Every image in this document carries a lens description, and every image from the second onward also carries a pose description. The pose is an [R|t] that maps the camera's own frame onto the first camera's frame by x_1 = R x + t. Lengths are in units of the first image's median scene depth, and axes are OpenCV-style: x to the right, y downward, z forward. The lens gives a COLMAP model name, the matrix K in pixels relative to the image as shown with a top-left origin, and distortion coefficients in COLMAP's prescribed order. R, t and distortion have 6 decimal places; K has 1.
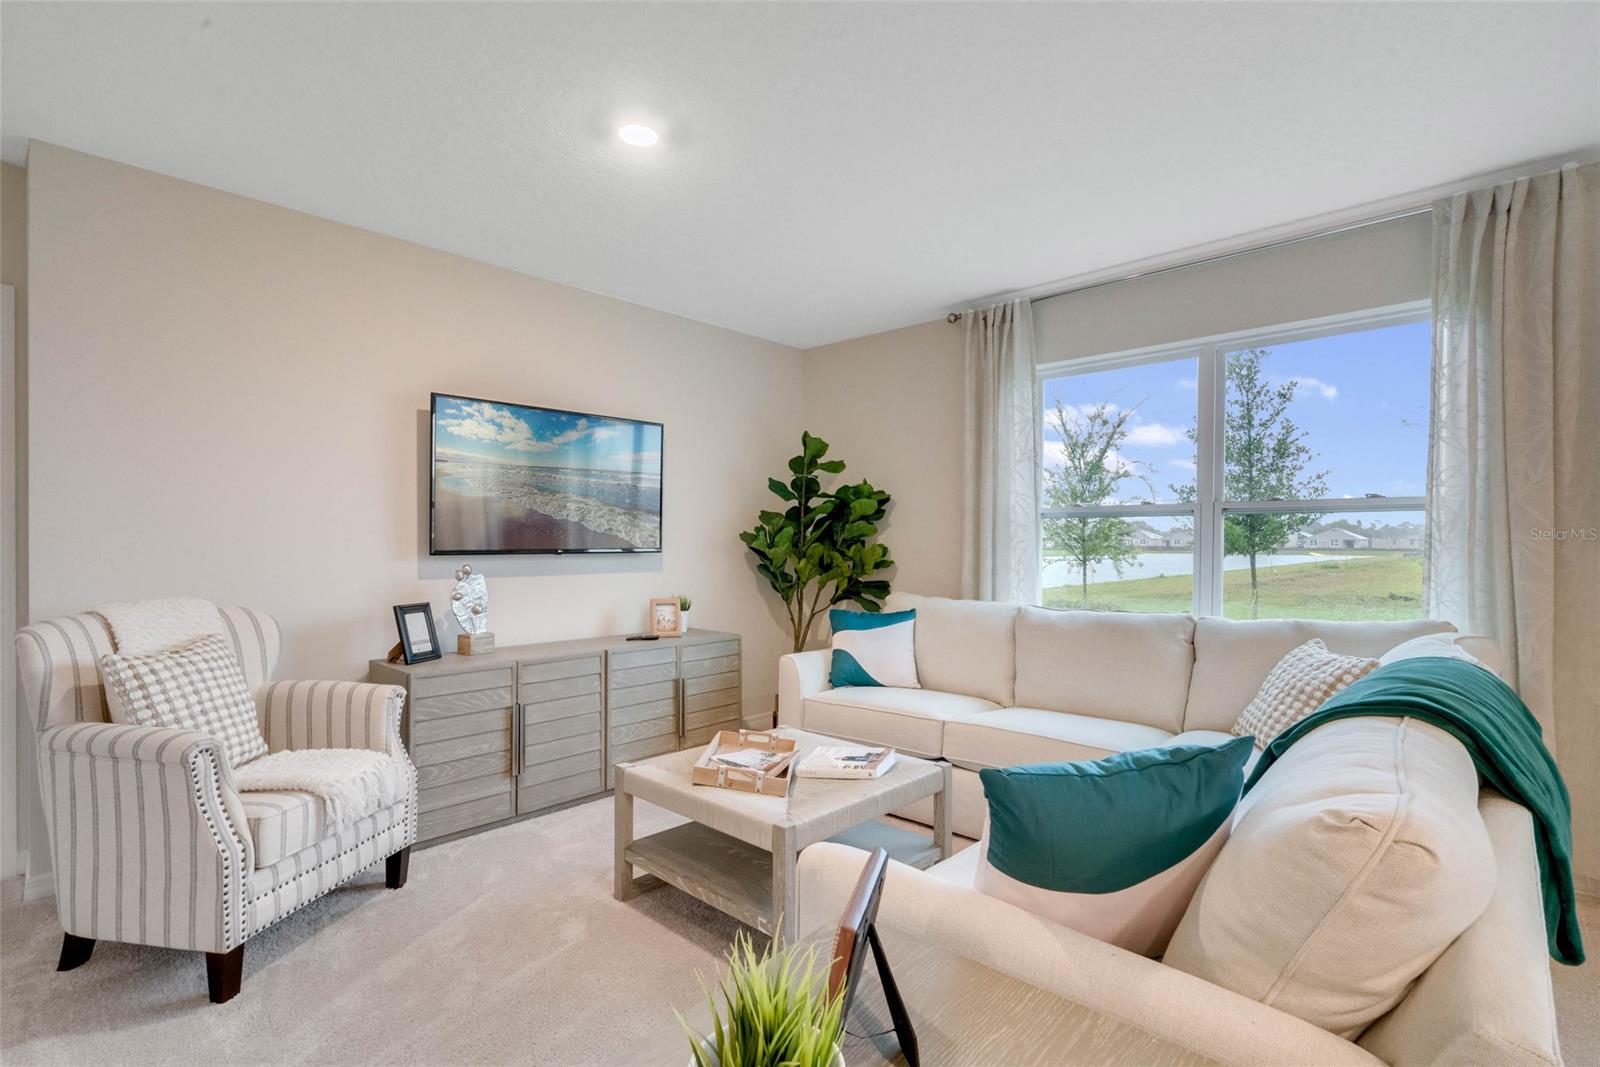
lens RADIAL K [[741.7, 0, 799.4], [0, 741.7, 552.9], [0, 0, 1]] dist [-0.003242, -0.000404]
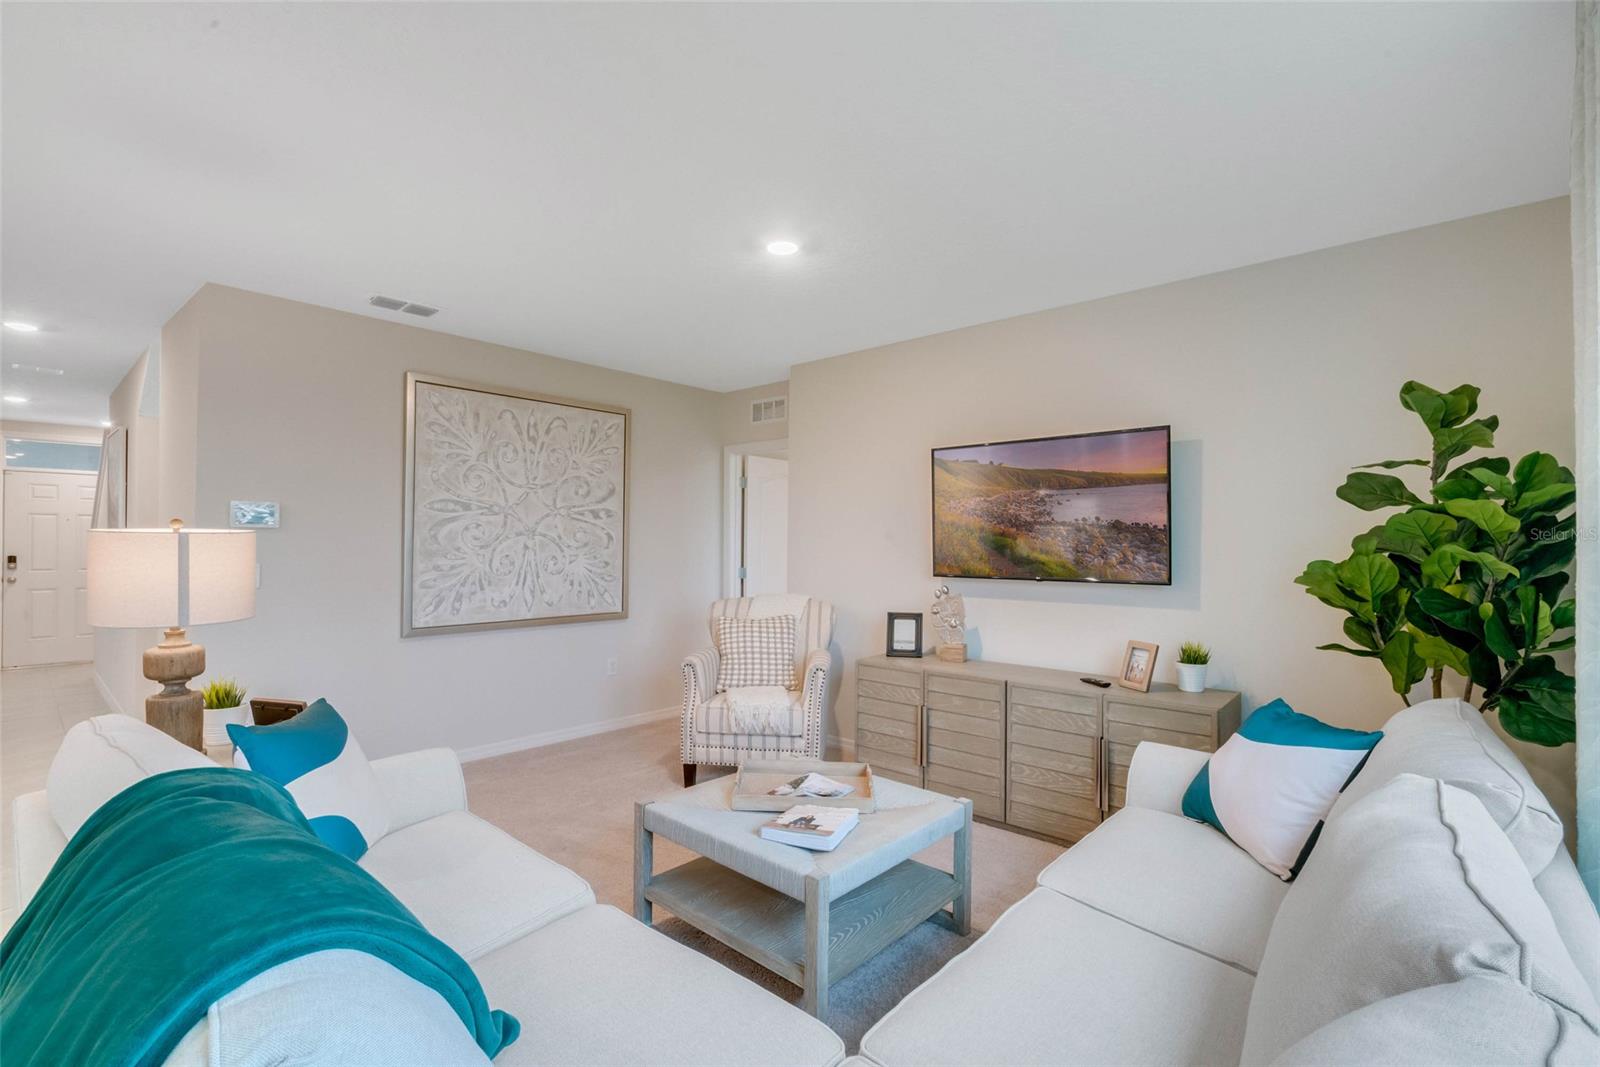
lens RADIAL K [[718.8, 0, 803.3], [0, 718.8, 538.1], [0, 0, 1]] dist [-0.001543, 0.000020]
pose [[0.025991, -0.011372, -0.999597, 0.742914], [-0.019931, 0.999731, -0.011892, -0.044696], [0.999463, 0.020232, 0.025757, 0.753926]]
